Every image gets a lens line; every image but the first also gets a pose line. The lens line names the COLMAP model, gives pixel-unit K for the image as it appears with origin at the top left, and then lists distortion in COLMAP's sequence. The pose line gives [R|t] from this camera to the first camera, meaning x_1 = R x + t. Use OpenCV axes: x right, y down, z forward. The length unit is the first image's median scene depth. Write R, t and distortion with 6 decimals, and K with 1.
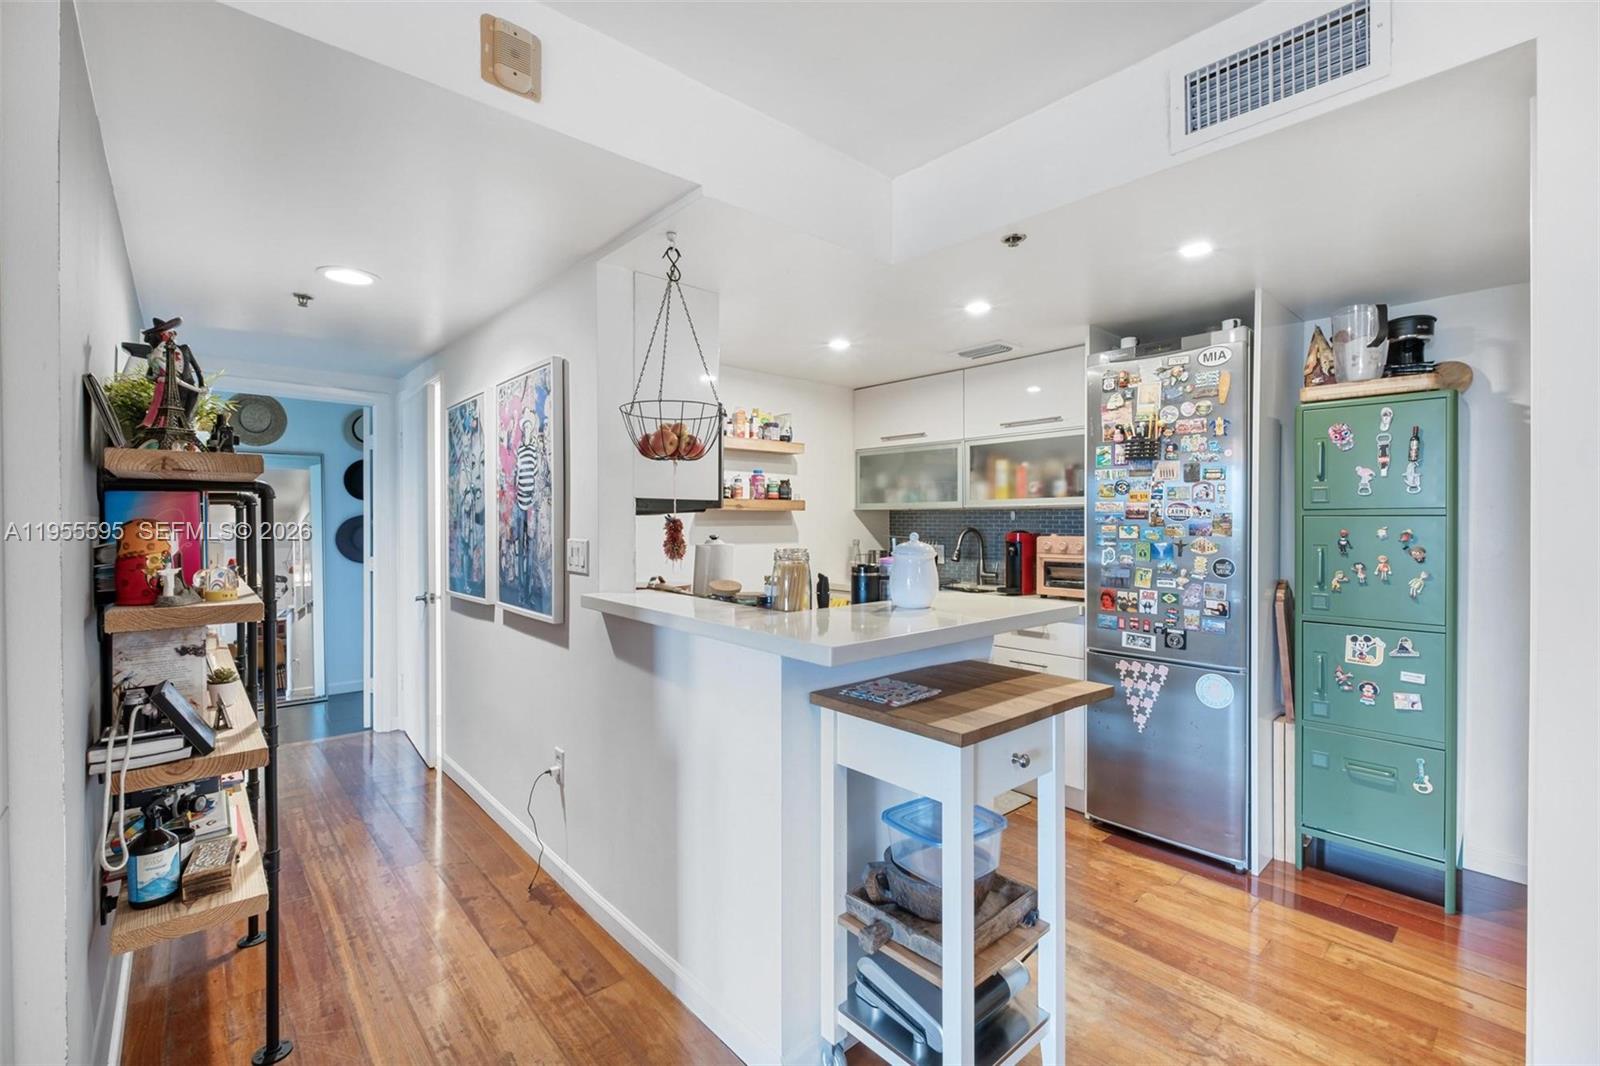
lens RADIAL K [[690.0, 0, 809.7], [0, 690.0, 525.8], [0, 0, 1]] dist [0.003613, -0.006964]
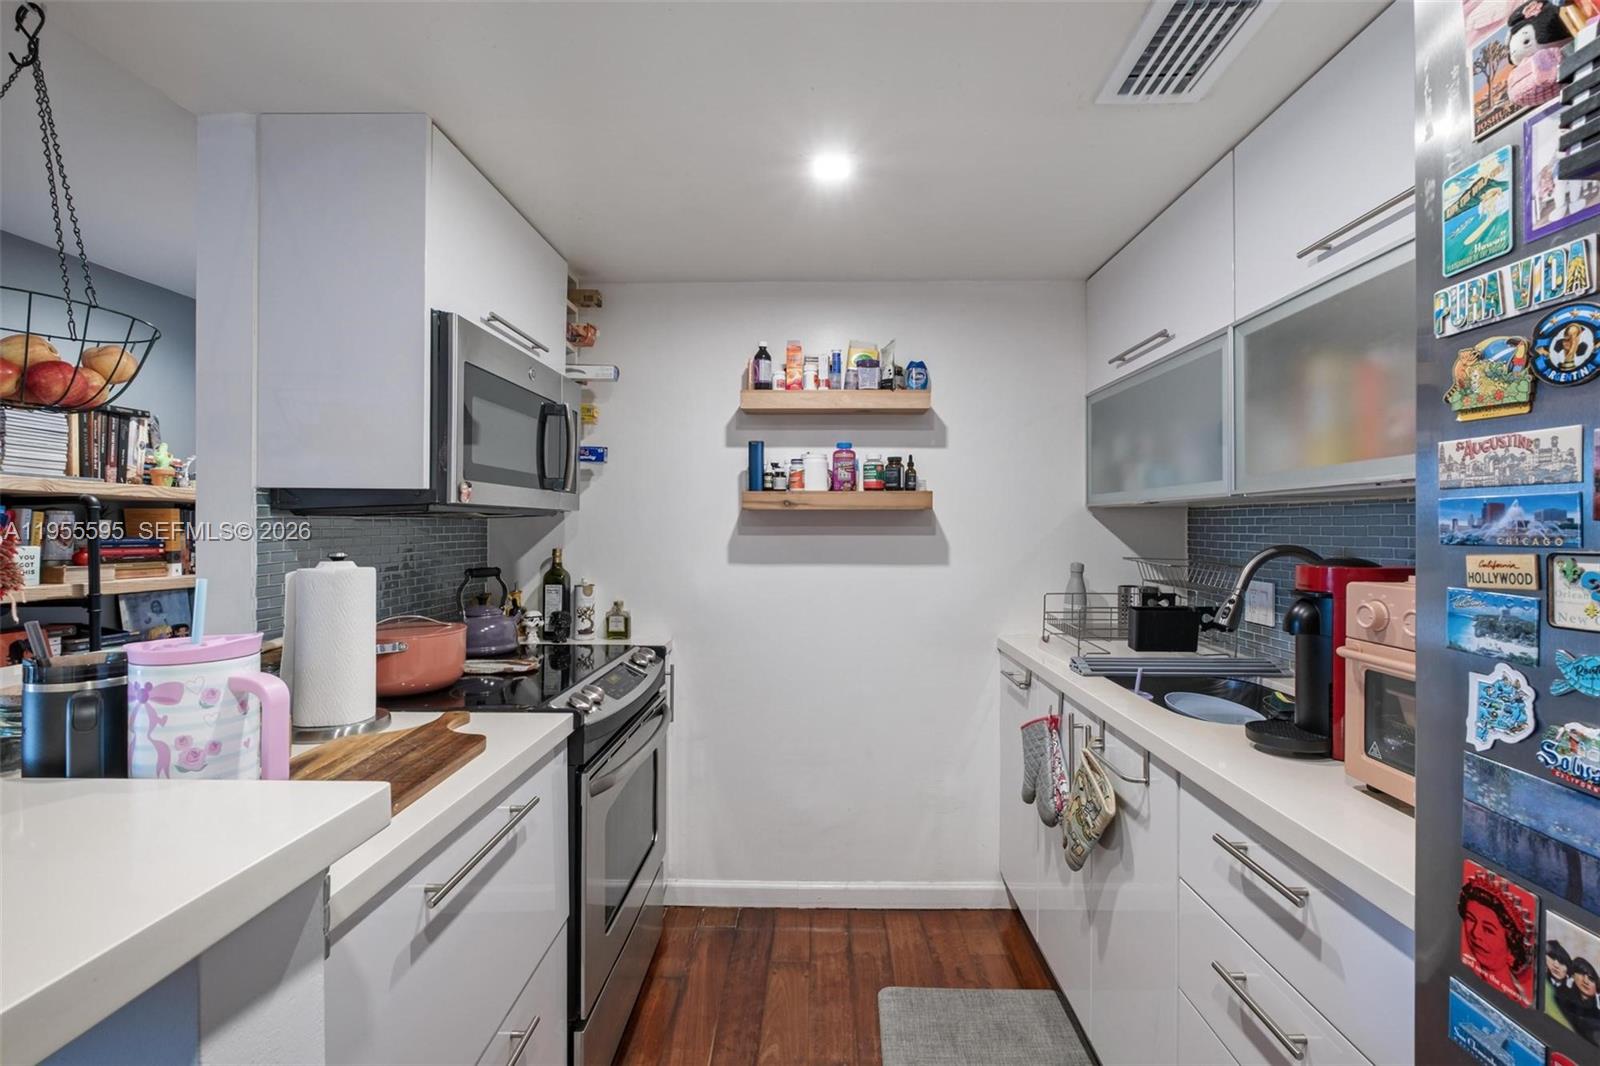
lens RADIAL K [[705.0, 0, 803.5], [0, 705.0, 523.6], [0, 0, 1]] dist [0.010275, -0.010530]
pose [[0.734840, -0.001169, -0.678239, 0.446092], [-0.008549, 0.999903, -0.010987, -0.005392], [0.678186, 0.013872, 0.734759, 0.756335]]
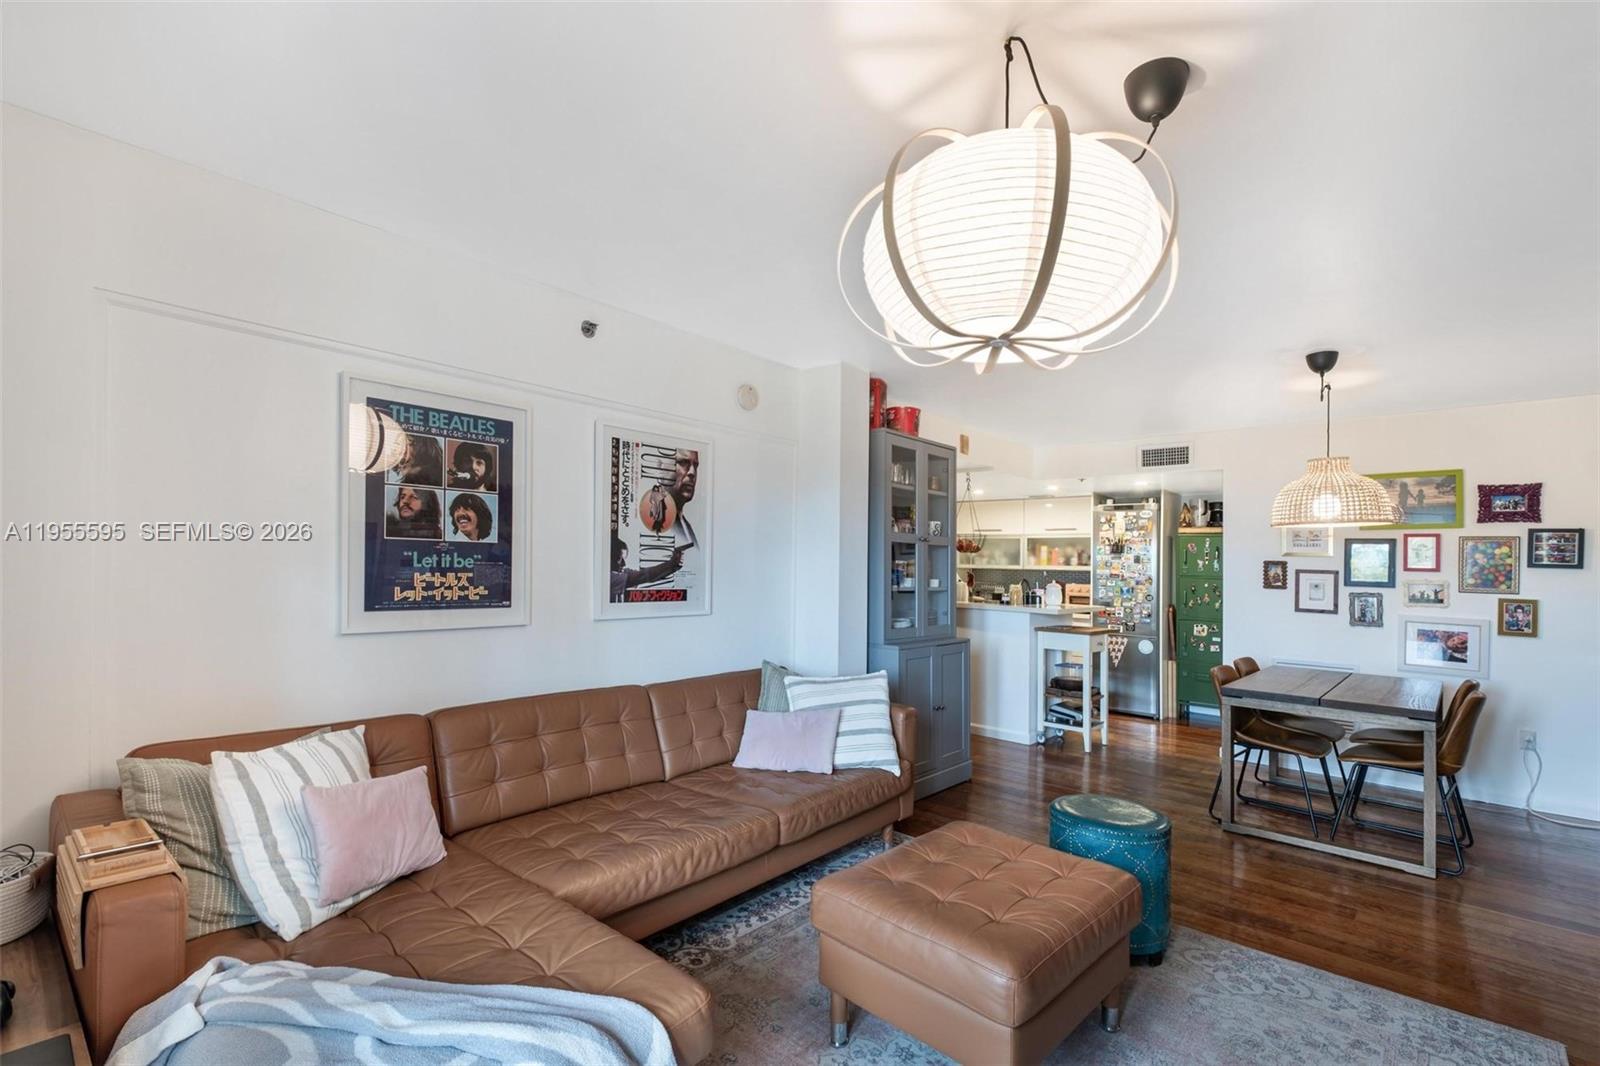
lens RADIAL K [[740.2, 0, 796.5], [0, 740.2, 538.8], [0, 0, 1]] dist [0.015312, -0.012045]
pose [[0.992997, 0.032057, 0.113707, -0.943941], [-0.026782, 0.998506, -0.047621, 0.009071], [-0.115064, 0.044242, 0.992372, -1.472503]]
